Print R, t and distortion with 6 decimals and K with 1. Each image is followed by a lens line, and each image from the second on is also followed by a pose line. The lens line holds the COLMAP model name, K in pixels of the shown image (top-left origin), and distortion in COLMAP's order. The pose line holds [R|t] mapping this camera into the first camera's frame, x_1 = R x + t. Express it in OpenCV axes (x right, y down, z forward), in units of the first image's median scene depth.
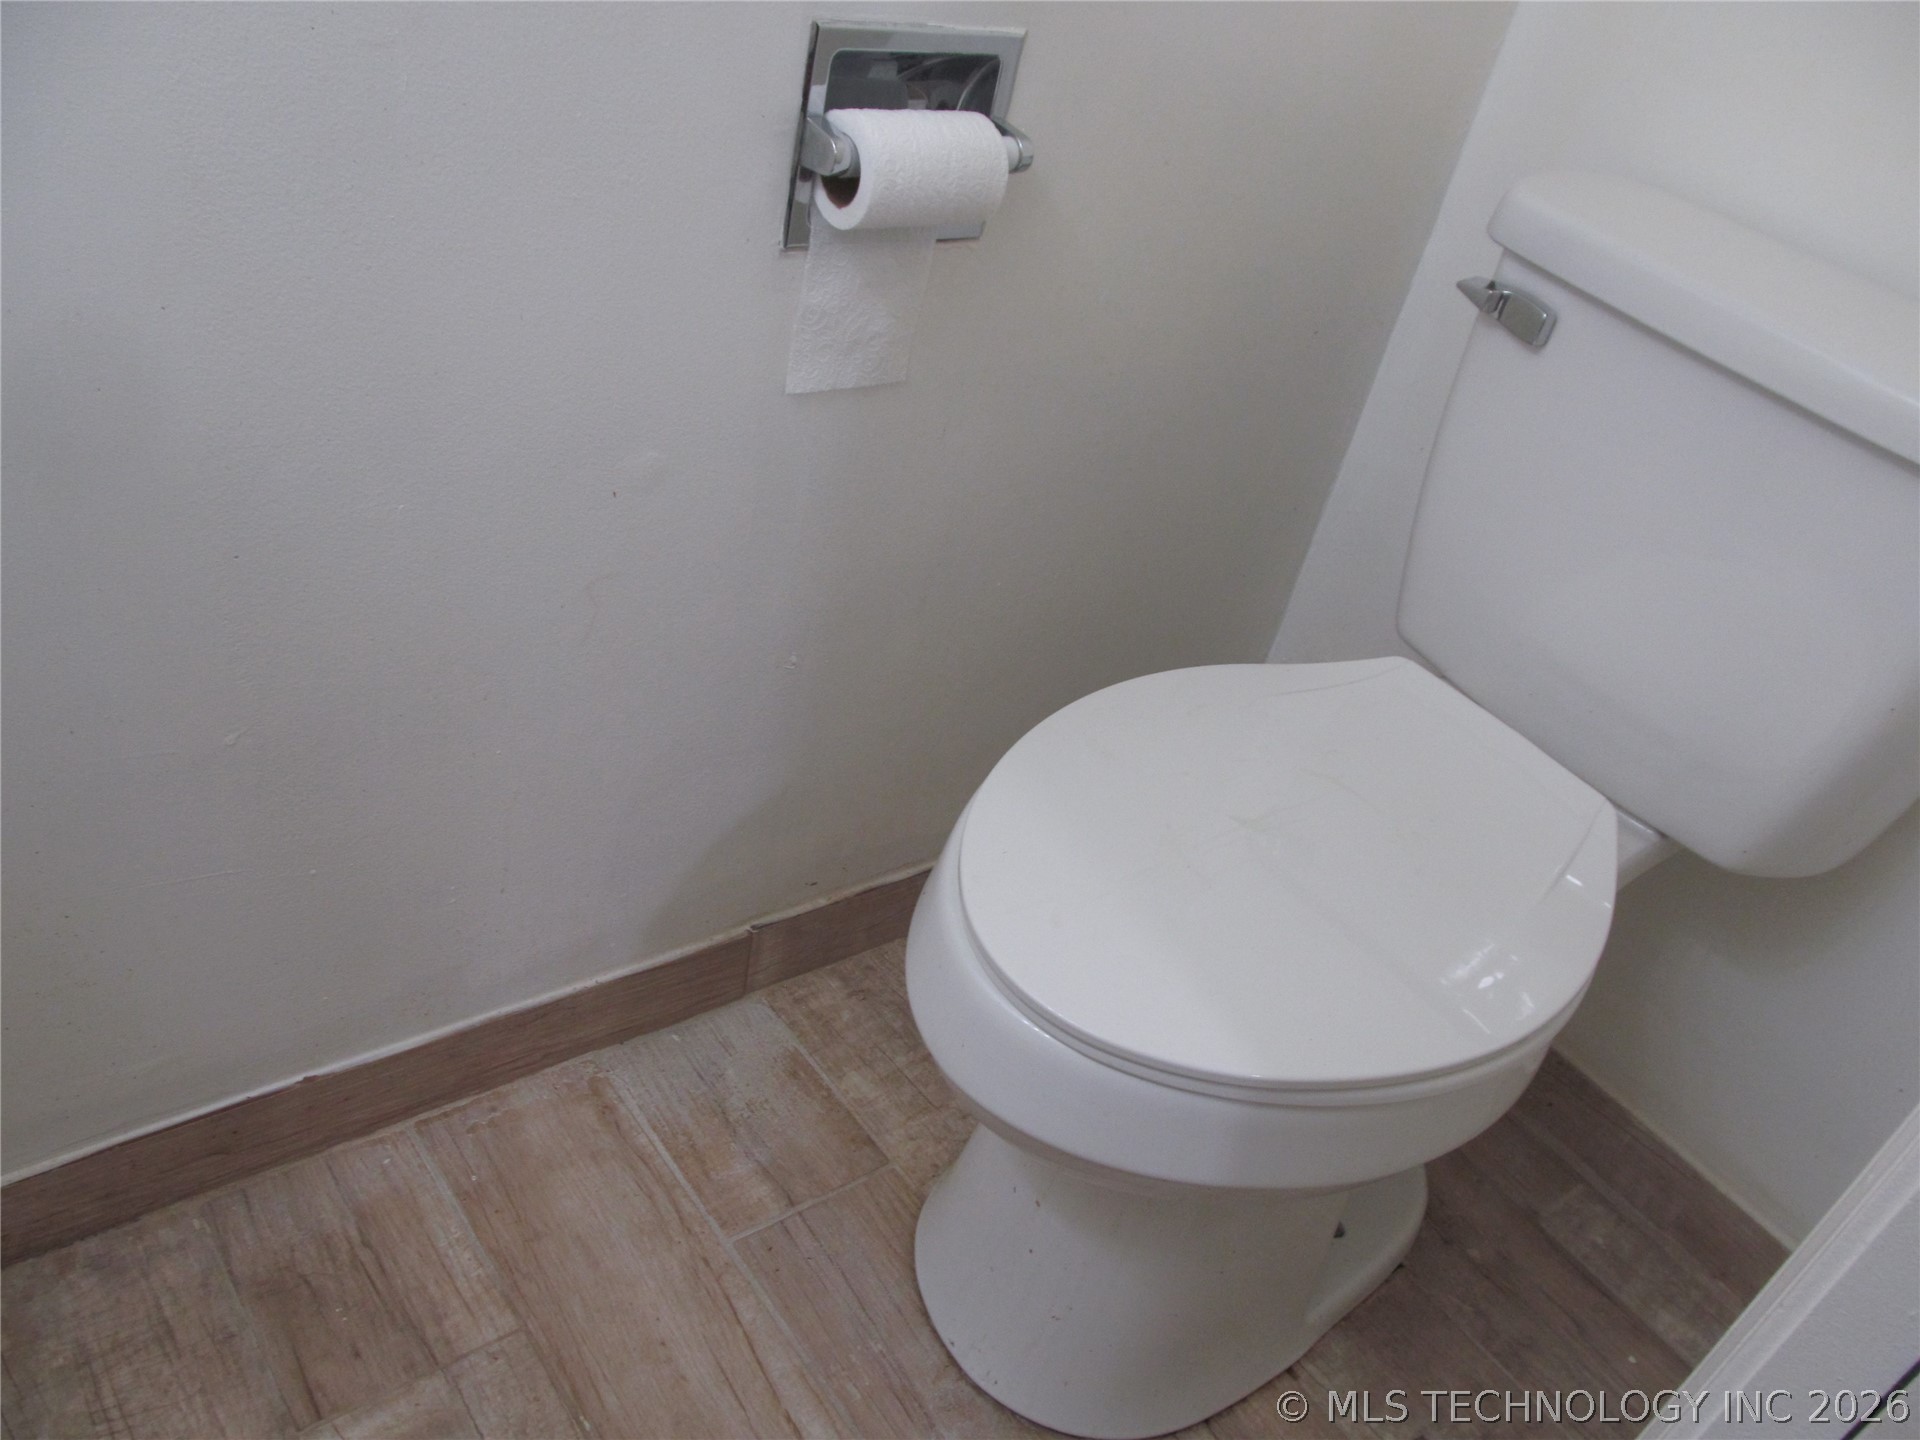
lens RADIAL K [[1594.2, 0, 969.4], [0, 1594.2, 718.5], [0, 0, 1]] dist [-0.054440, 0.032151]
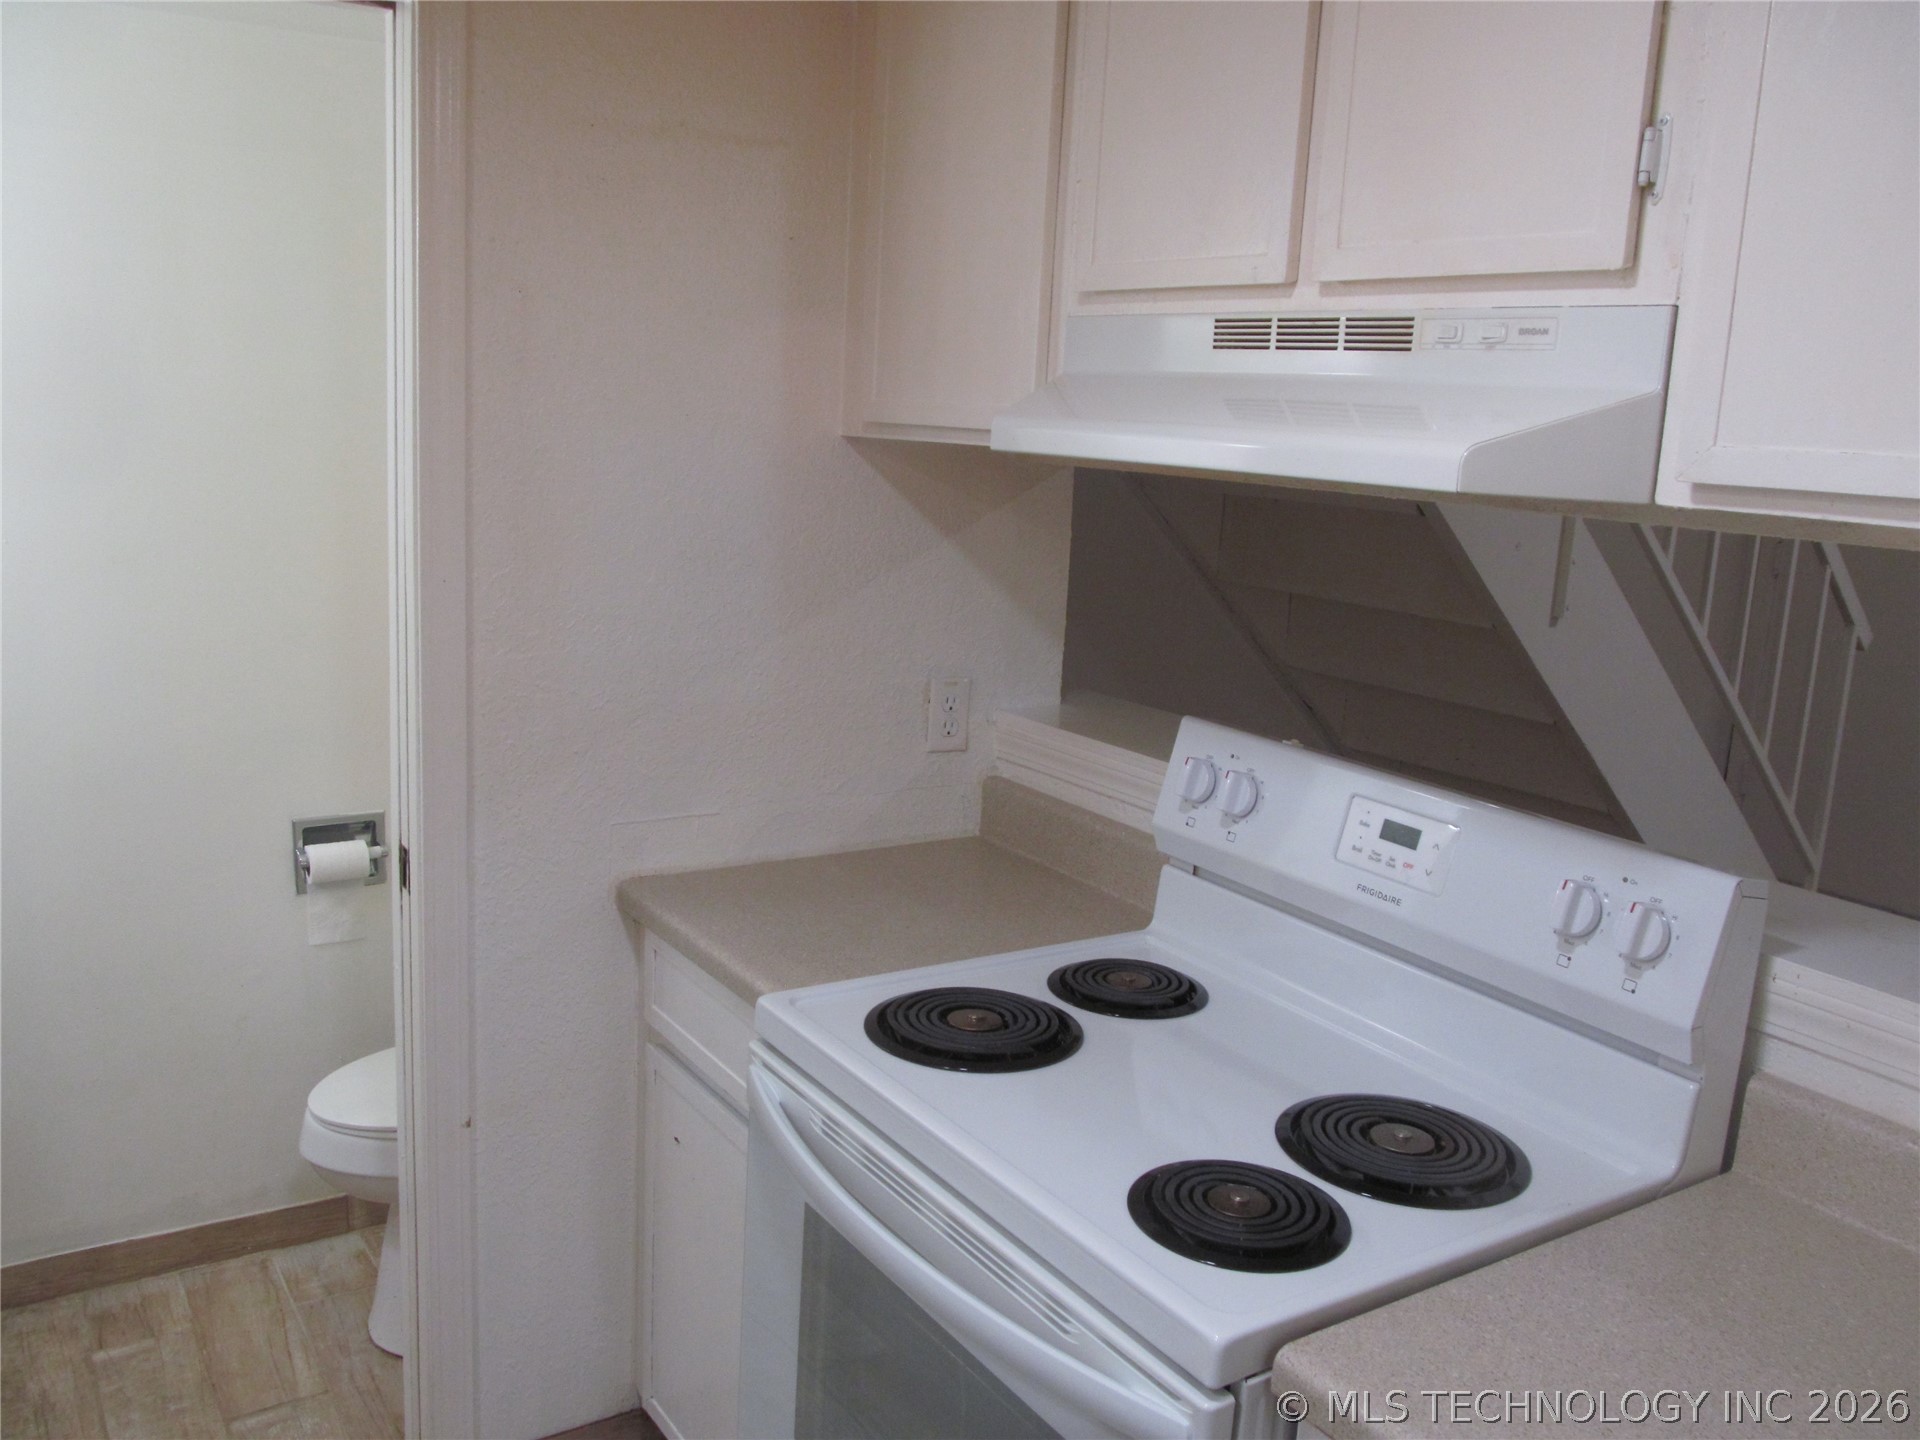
lens RADIAL K [[1594.2, 0, 952.1], [0, 1594.2, 714.3], [0, 0, 1]] dist [-0.054440, 0.032151]
pose [[0.985469, -0.140296, -0.095752, 1.242243], [0.090107, 0.909658, -0.405466, 0.612698], [0.143987, 0.390947, 0.909081, -1.414036]]
